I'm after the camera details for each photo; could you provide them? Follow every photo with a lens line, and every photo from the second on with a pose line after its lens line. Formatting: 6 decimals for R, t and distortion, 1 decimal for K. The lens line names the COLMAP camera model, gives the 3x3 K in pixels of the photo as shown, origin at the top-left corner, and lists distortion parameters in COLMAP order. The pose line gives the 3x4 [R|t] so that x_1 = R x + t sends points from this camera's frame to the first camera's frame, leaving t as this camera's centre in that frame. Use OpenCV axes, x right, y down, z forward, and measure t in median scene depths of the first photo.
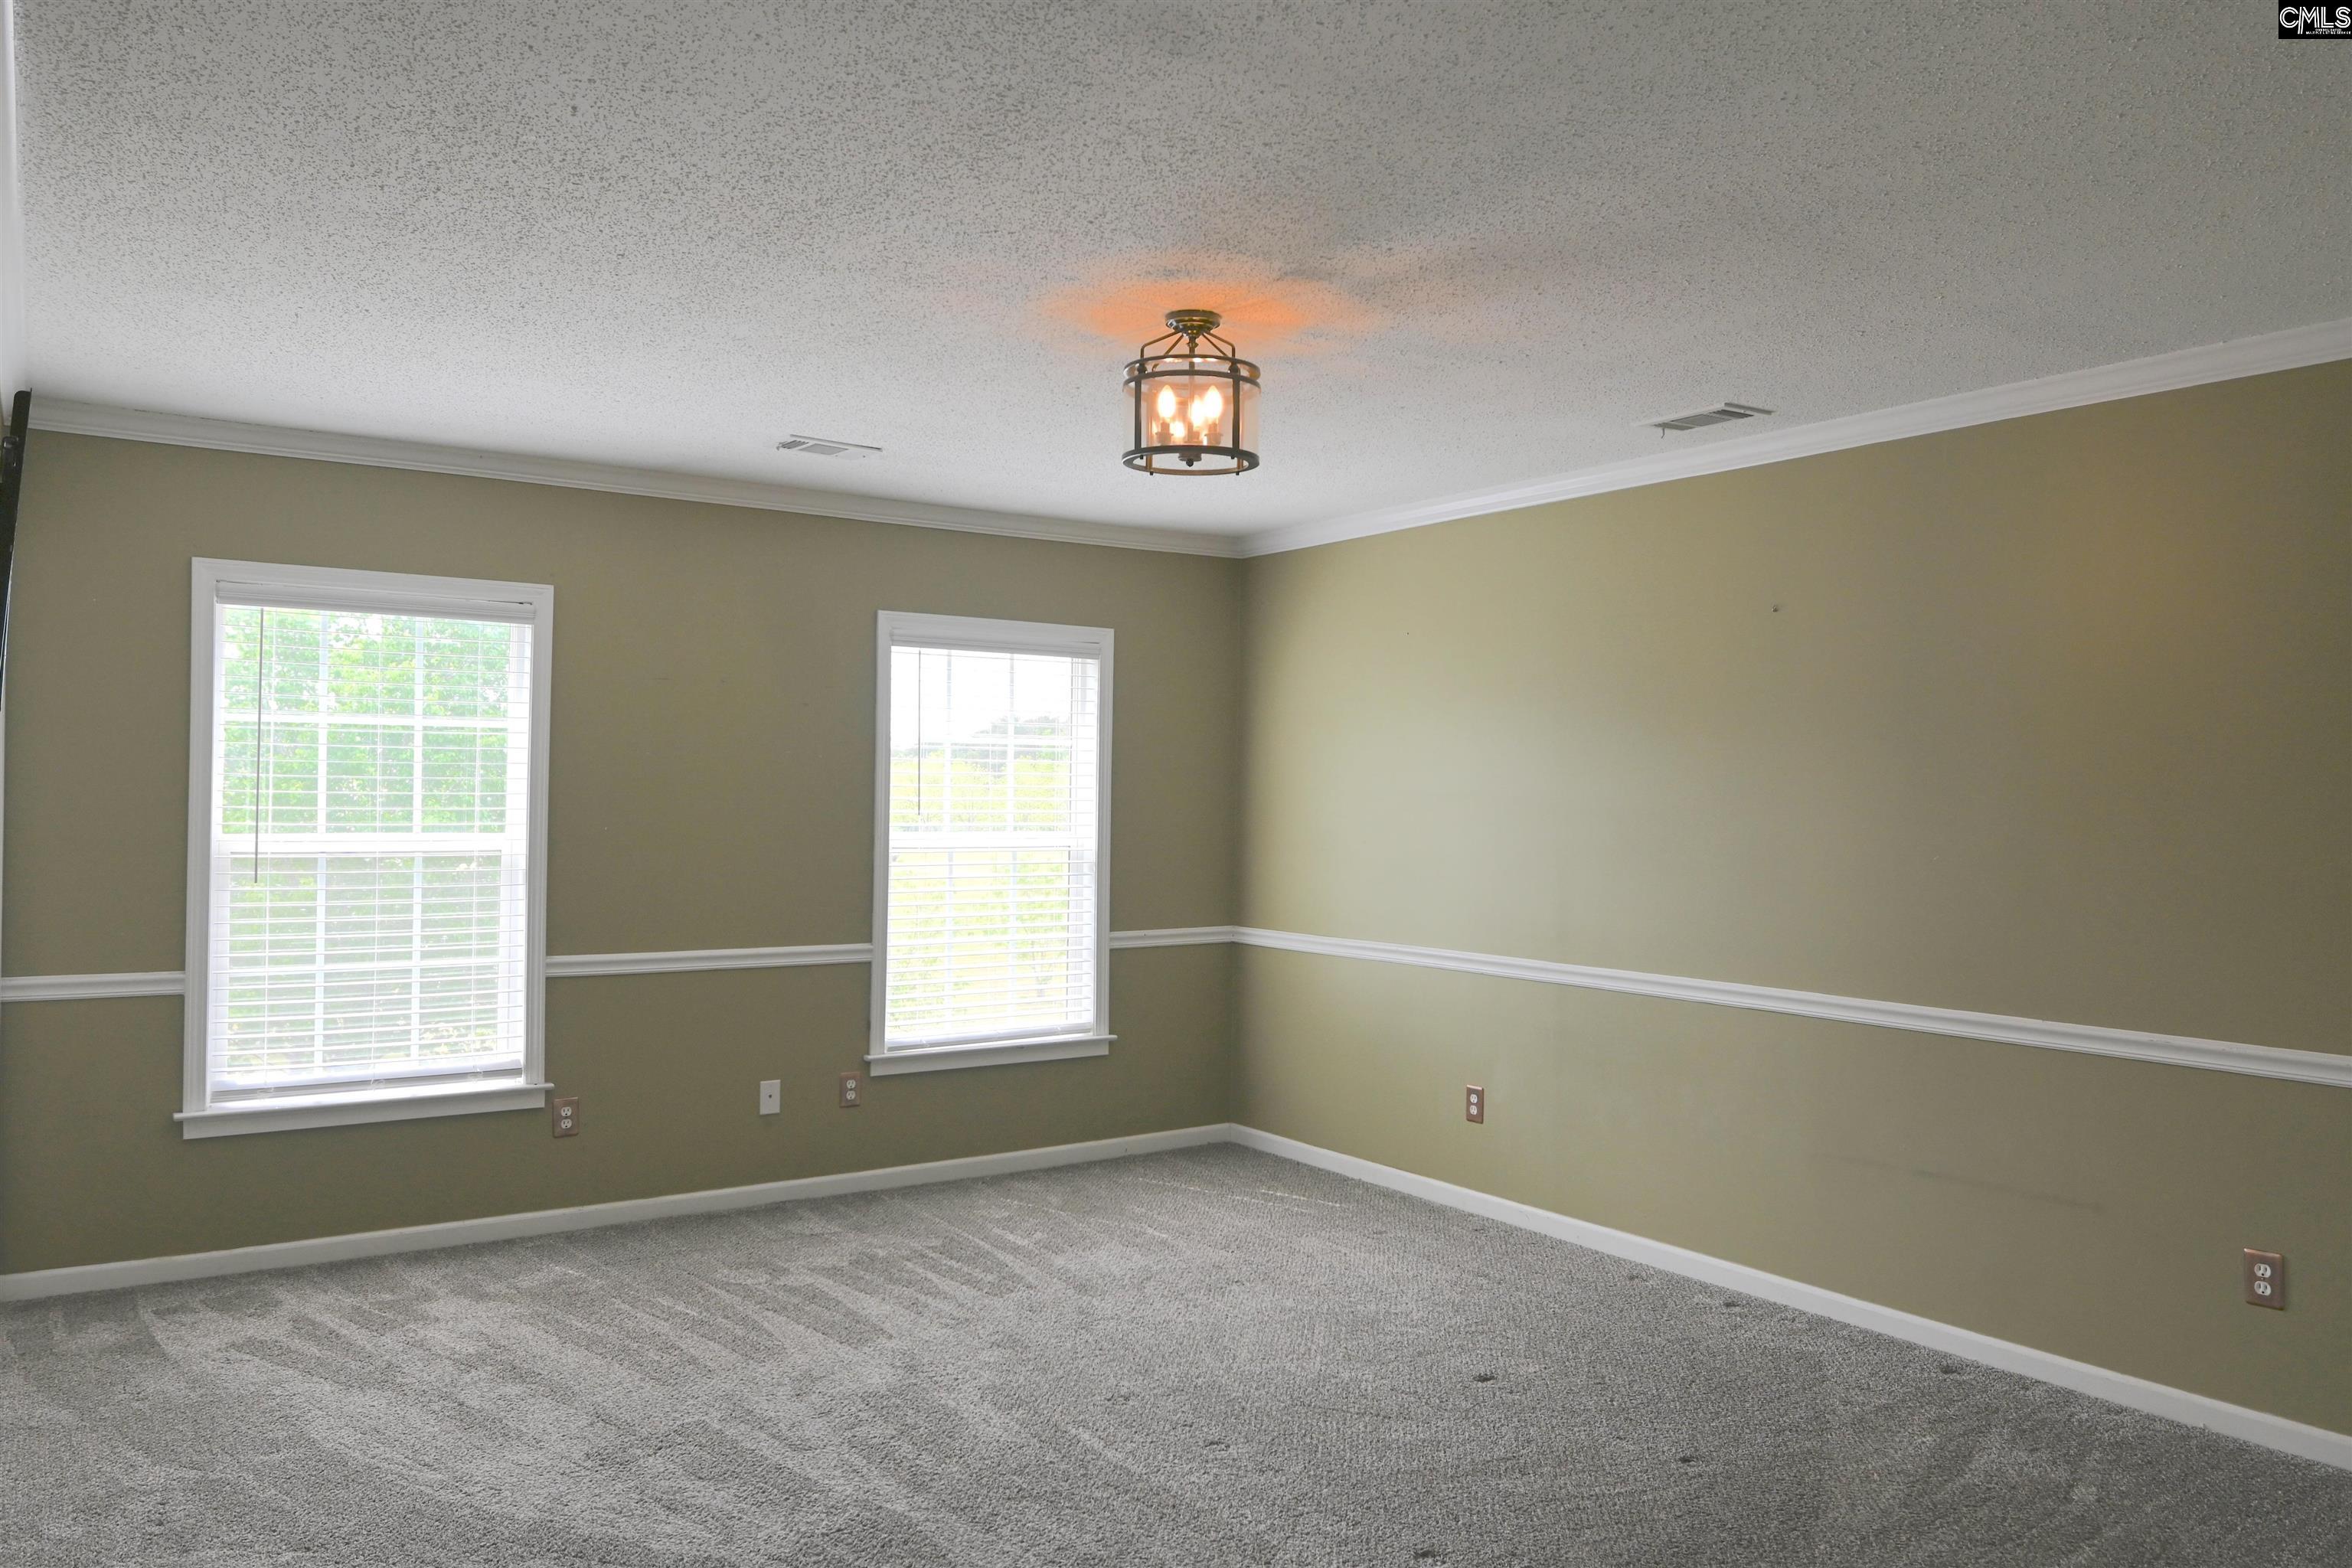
lens RADIAL K [[1671.7, 0, 1176.0], [0, 1671.7, 784.0], [0, 0, 1]] dist [-0.000329, -0.000103]
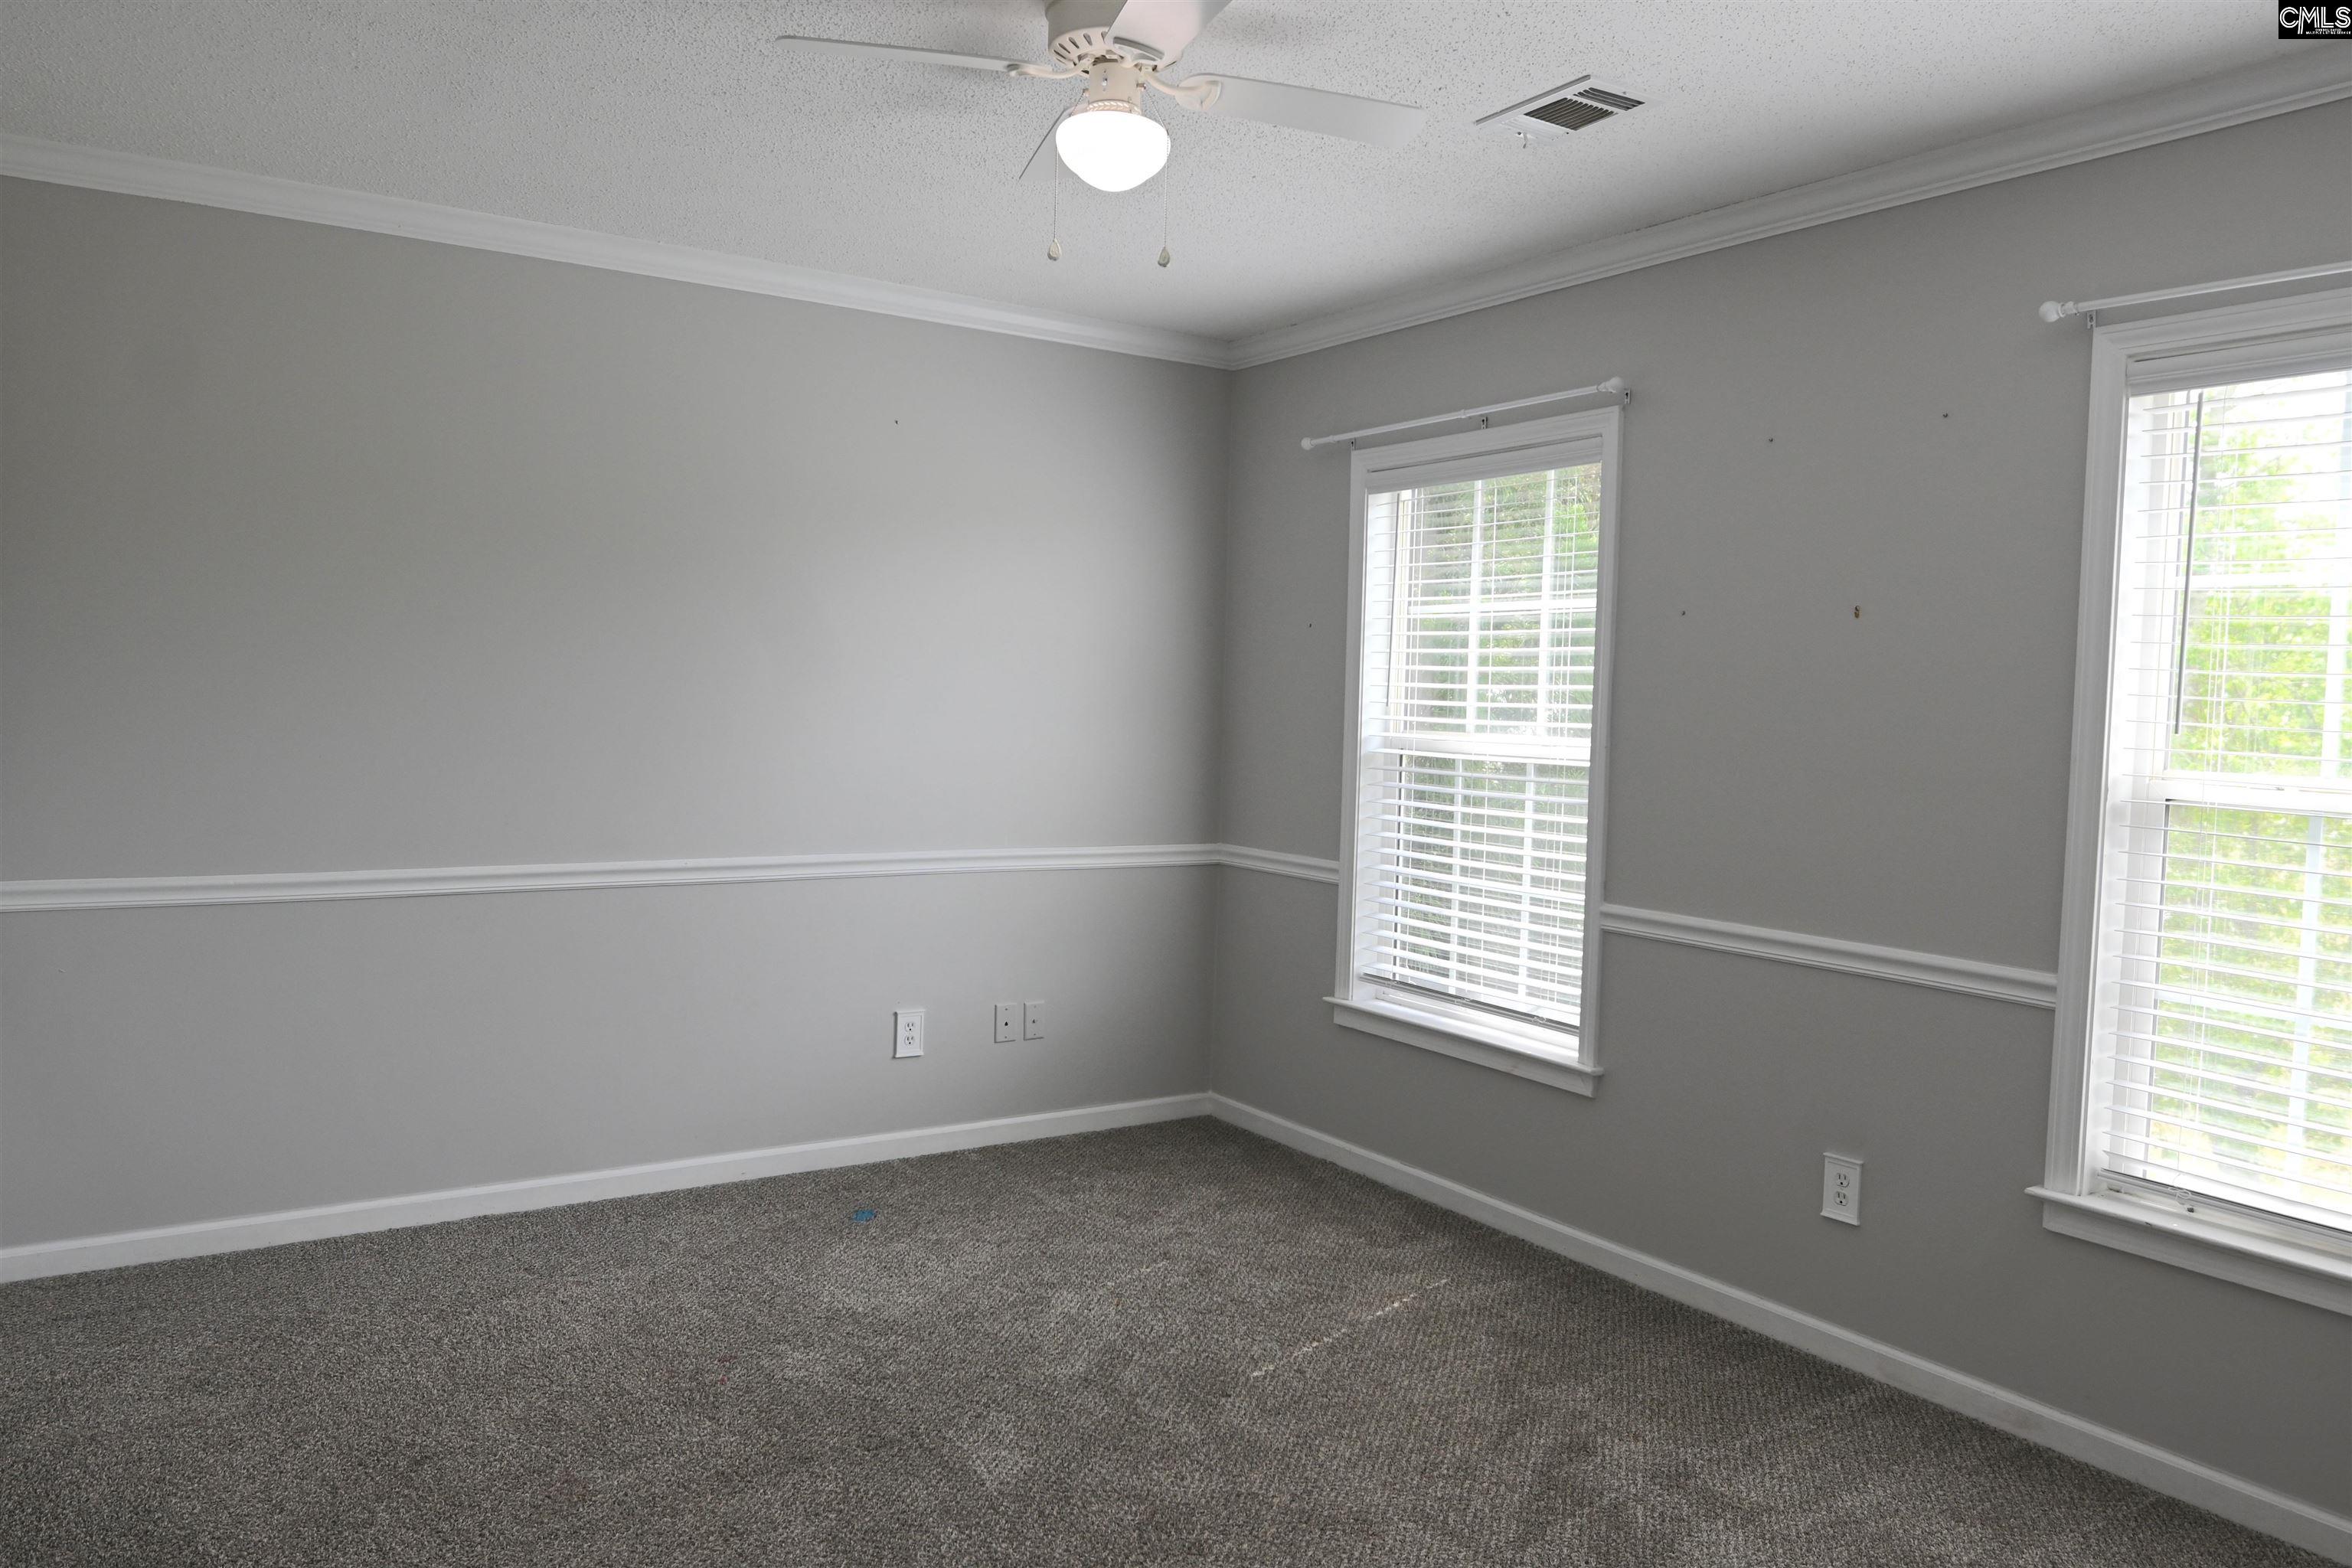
lens RADIAL K [[1671.7, 0, 1176.0], [0, 1671.7, 784.0], [0, 0, 1]] dist [-0.000329, -0.000103]
pose [[-0.039502, 0.031562, -0.998721, 0.387432], [-0.026691, 0.999111, 0.032630, 0.030987], [0.998863, 0.027946, -0.038625, 0.840595]]
